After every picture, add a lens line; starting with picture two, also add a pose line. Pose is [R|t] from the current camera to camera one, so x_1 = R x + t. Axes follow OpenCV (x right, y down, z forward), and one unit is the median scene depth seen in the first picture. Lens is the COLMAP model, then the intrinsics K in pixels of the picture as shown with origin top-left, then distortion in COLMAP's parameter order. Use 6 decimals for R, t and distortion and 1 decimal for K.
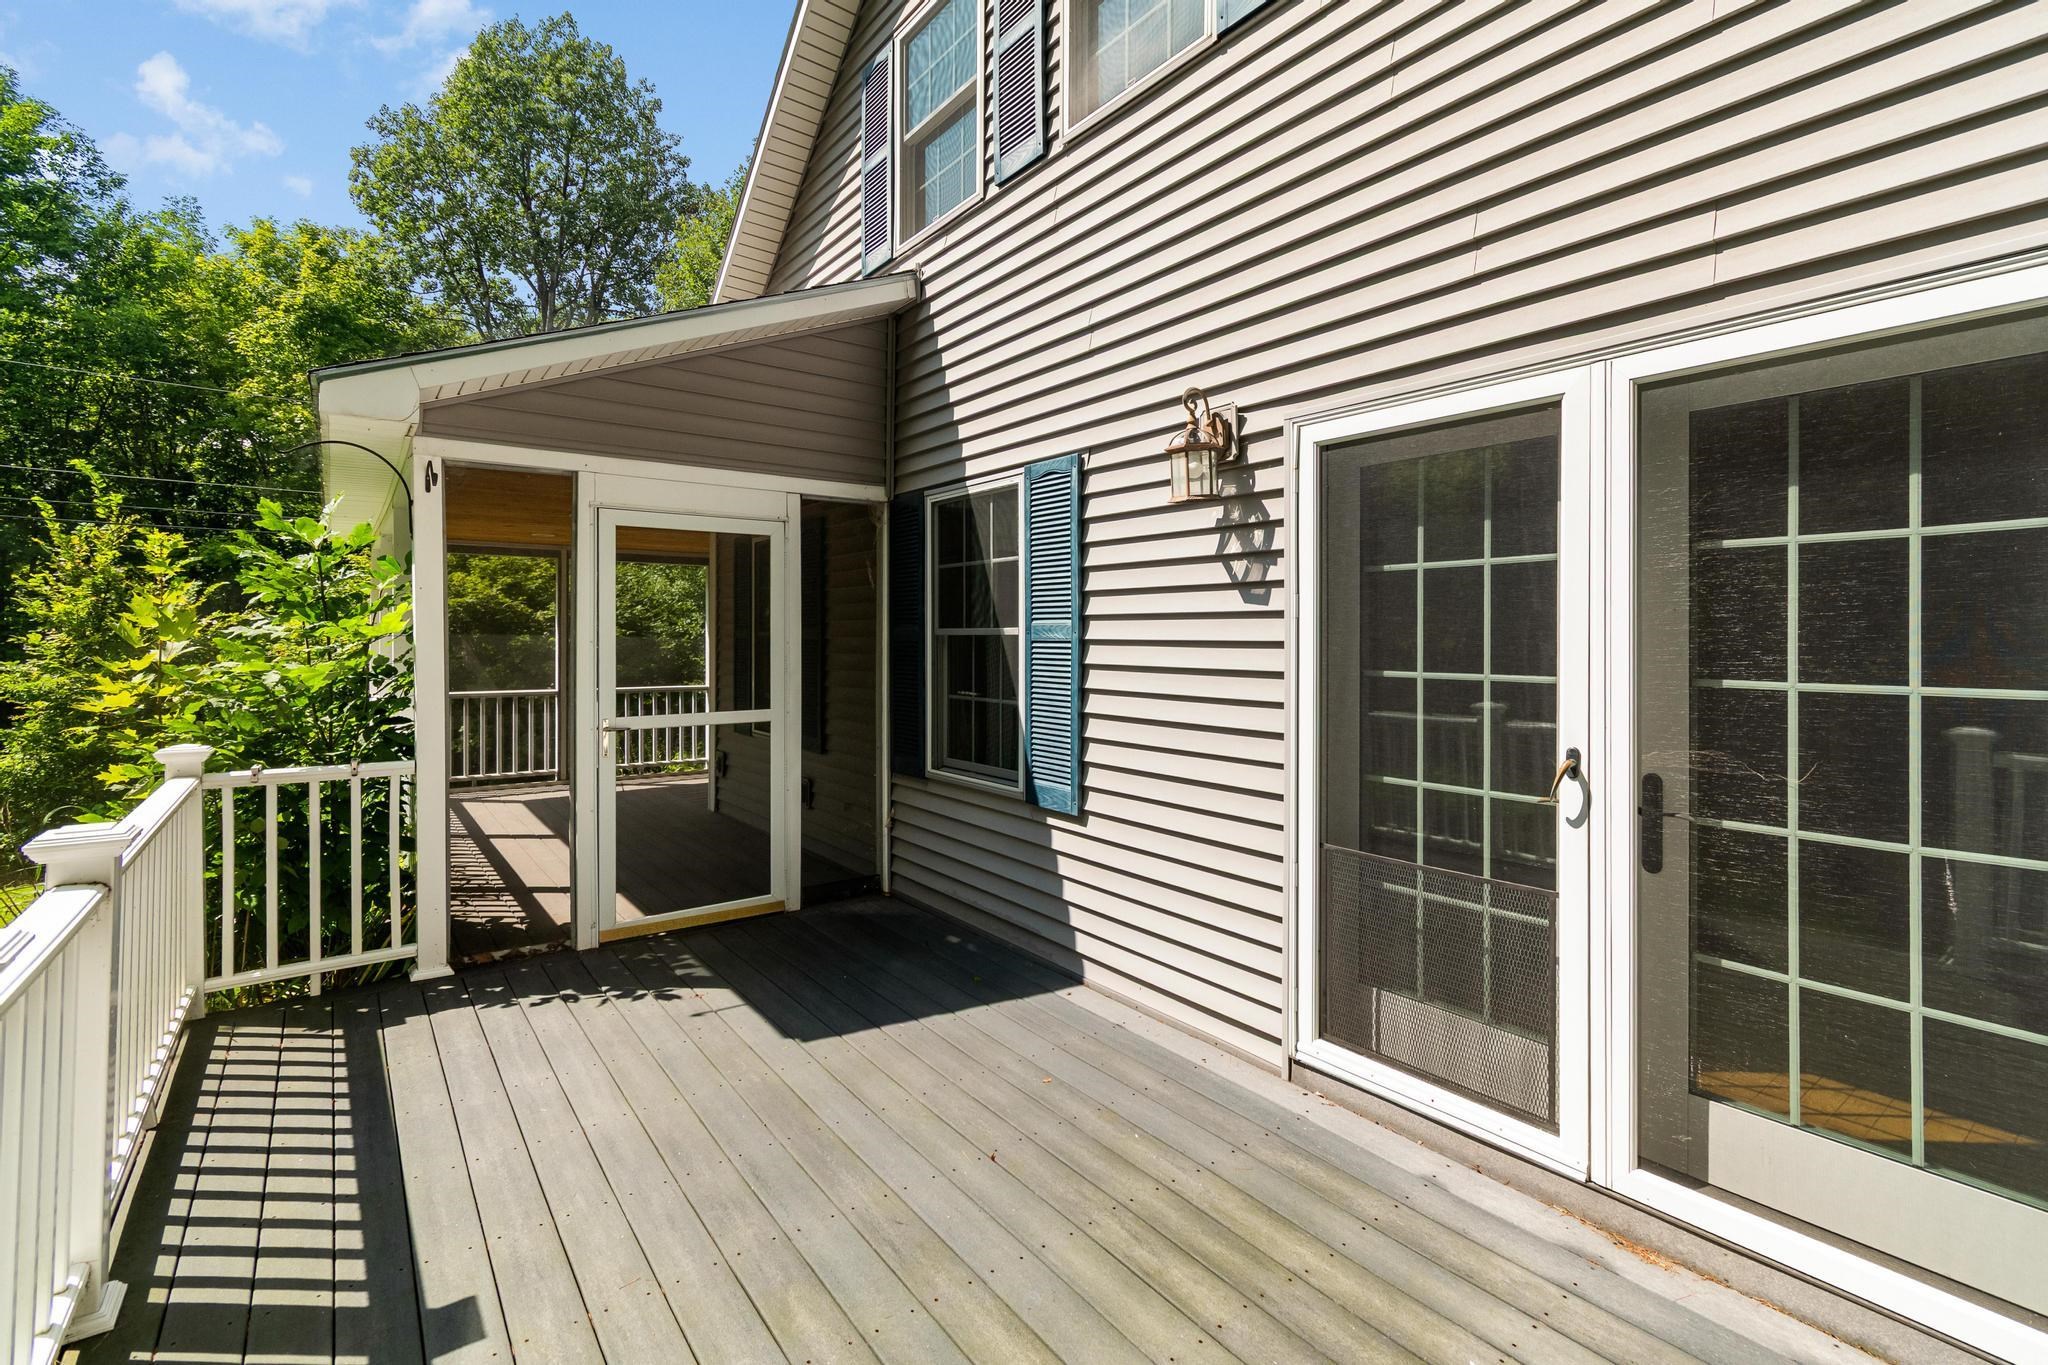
lens RADIAL K [[921.4, 0, 1032.6], [0, 921.4, 635.8], [0, 0, 1]] dist [0.001743, -0.001186]
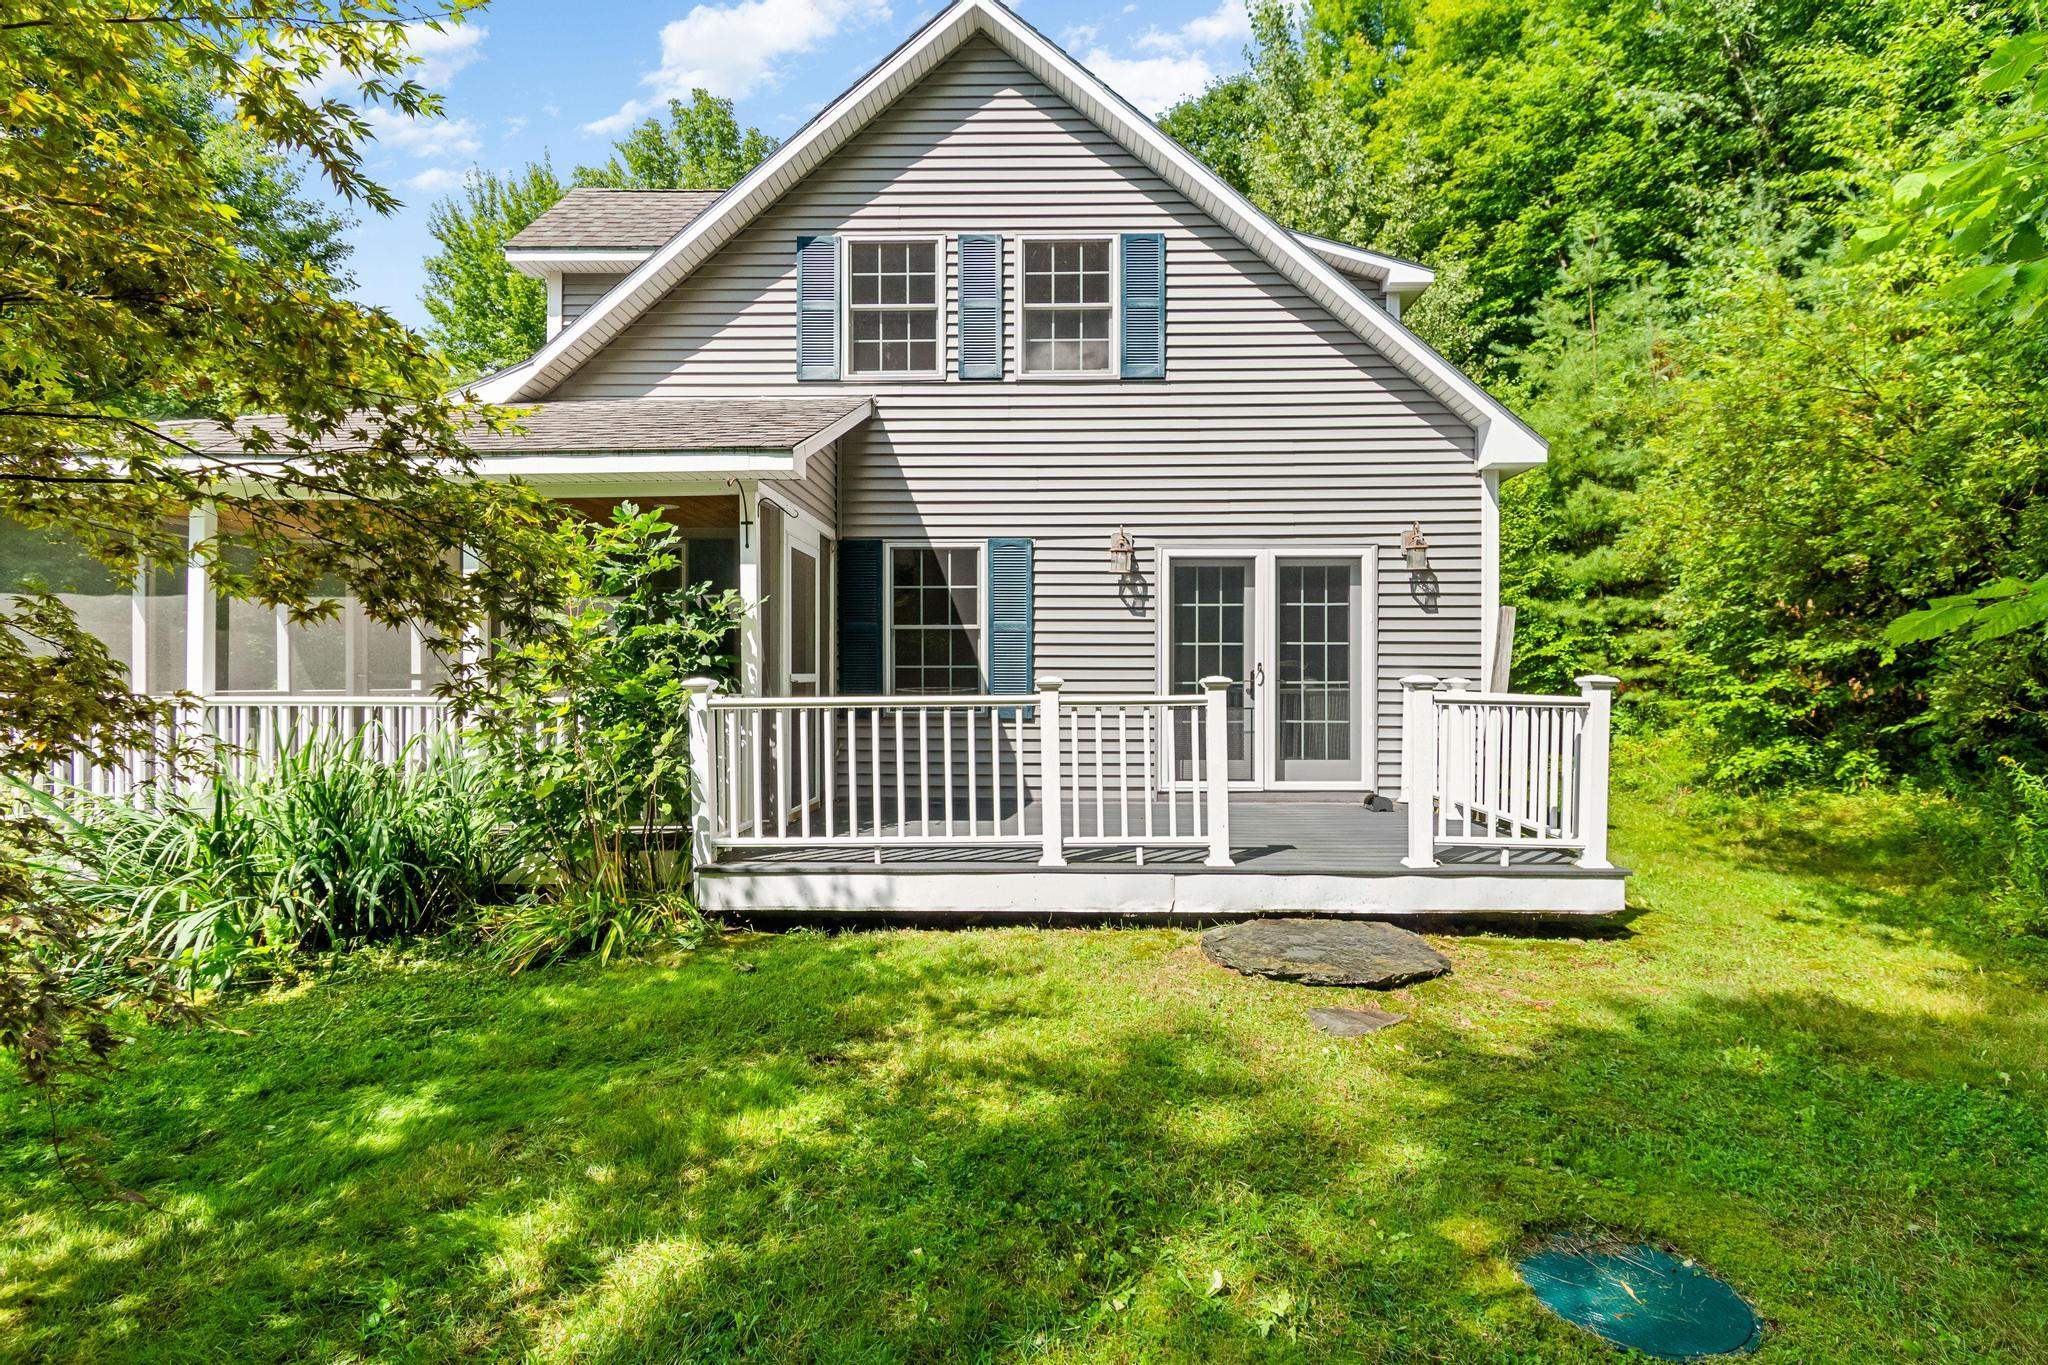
lens RADIAL K [[1026.5, 0, 1026.2], [0, 1026.5, 698.9], [0, 0, 1]] dist [-0.001303, -0.000436]
pose [[0.617266, -0.013652, 0.786636, -1.650402], [0.000167, 0.999852, 0.017221, 0.109183], [-0.786754, -0.010499, 0.617177, -0.364949]]
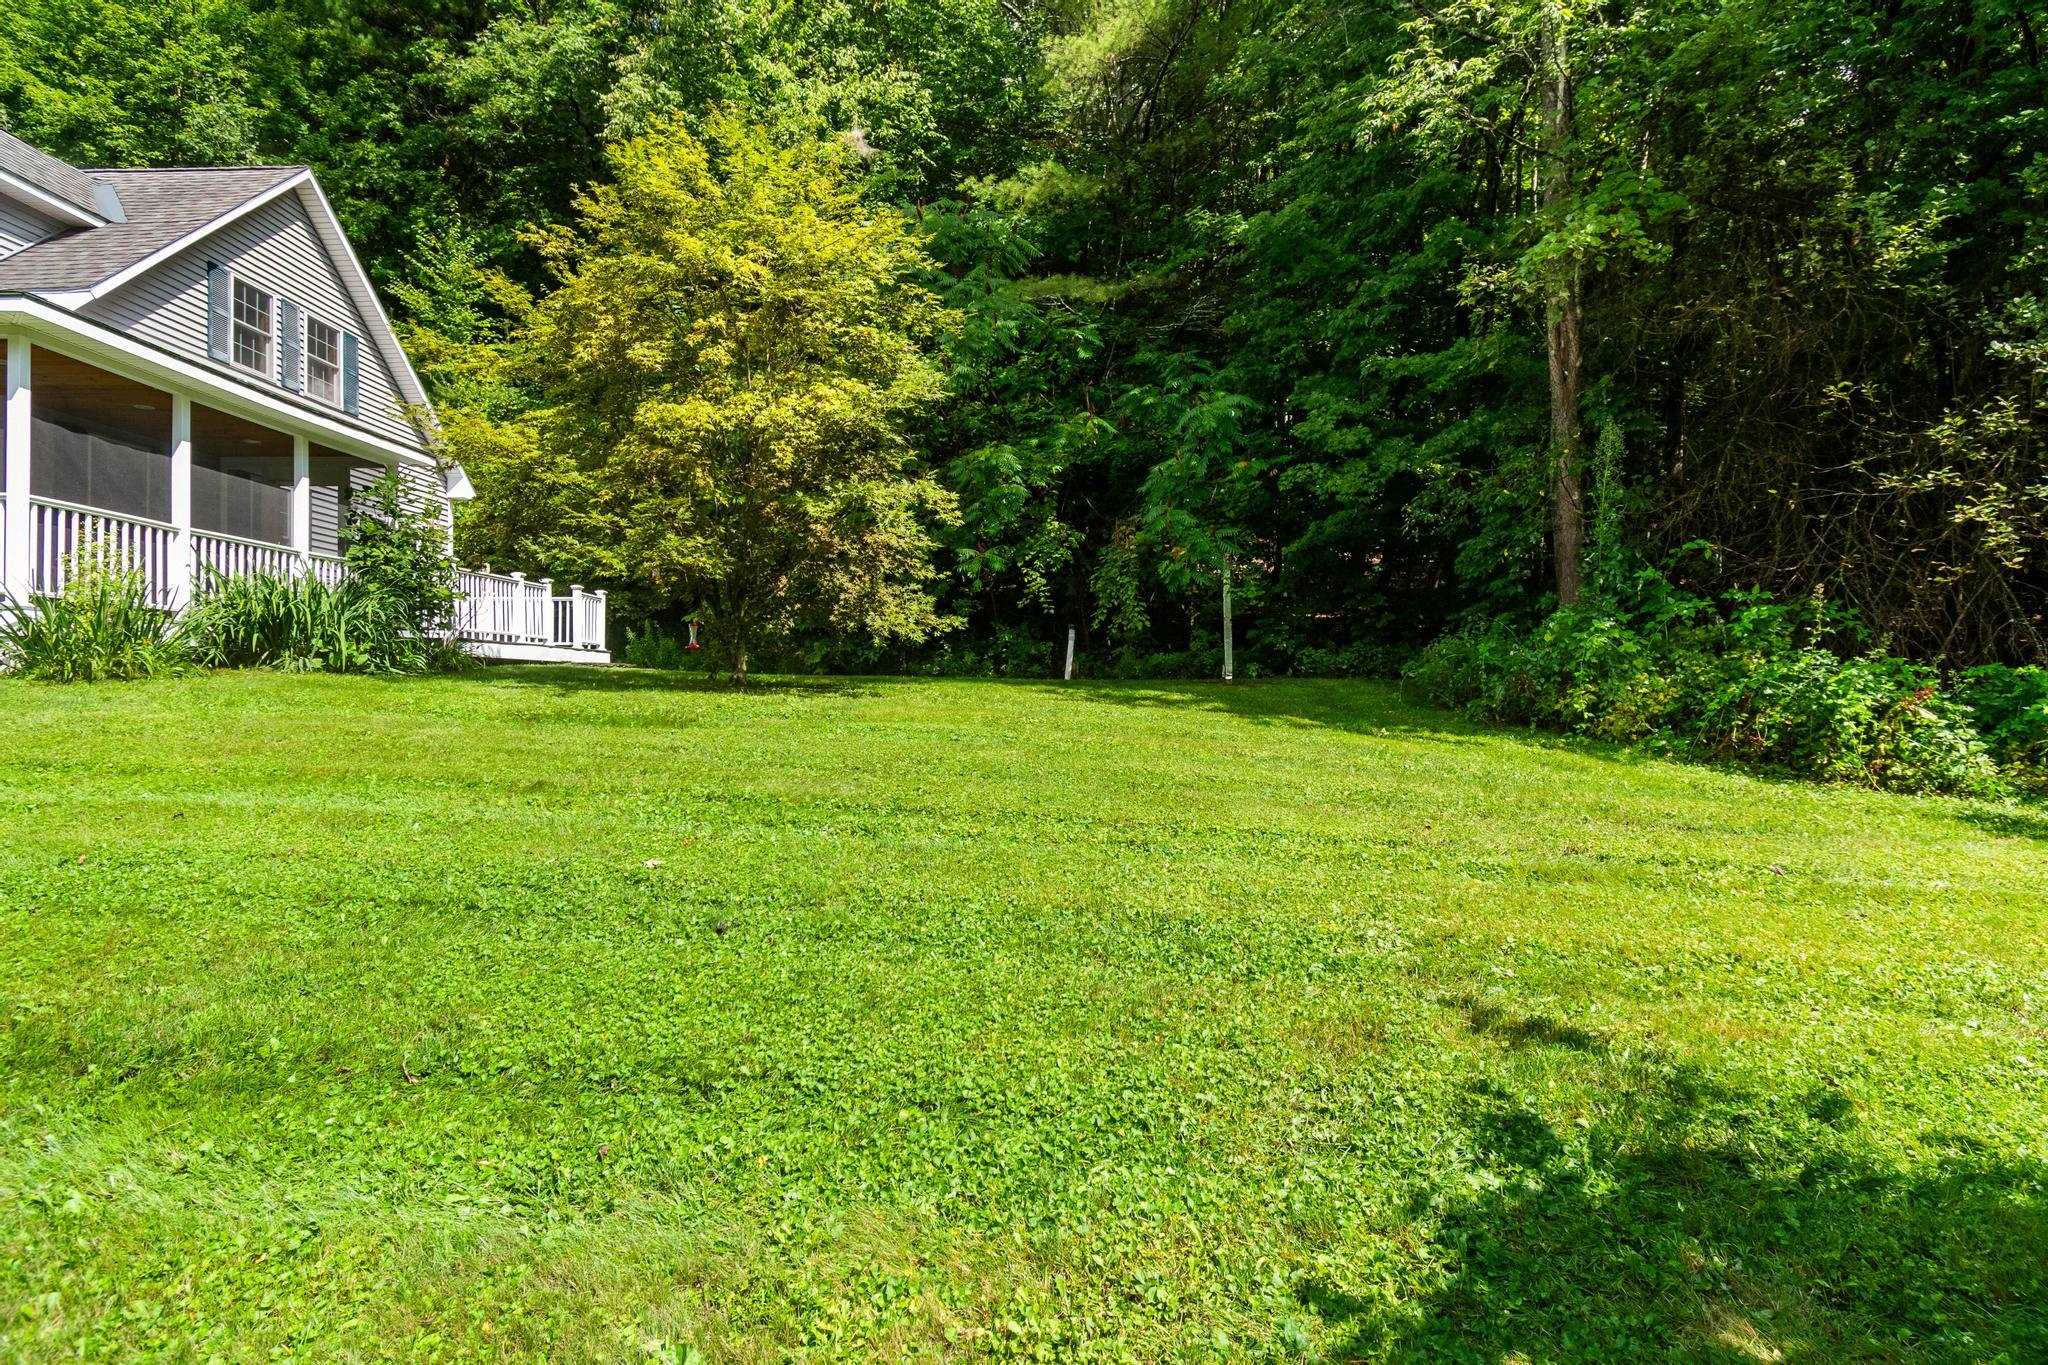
lens RADIAL K [[1095.4, 0, 1030.0], [0, 1095.4, 680.5], [0, 0, 1]] dist [-0.004078, -0.003980]
pose [[-0.796992, 0.006531, 0.603955, -4.327859], [0.002595, 0.999969, -0.007388, 0.522104], [-0.603985, -0.004321, -0.796984, 2.495883]]
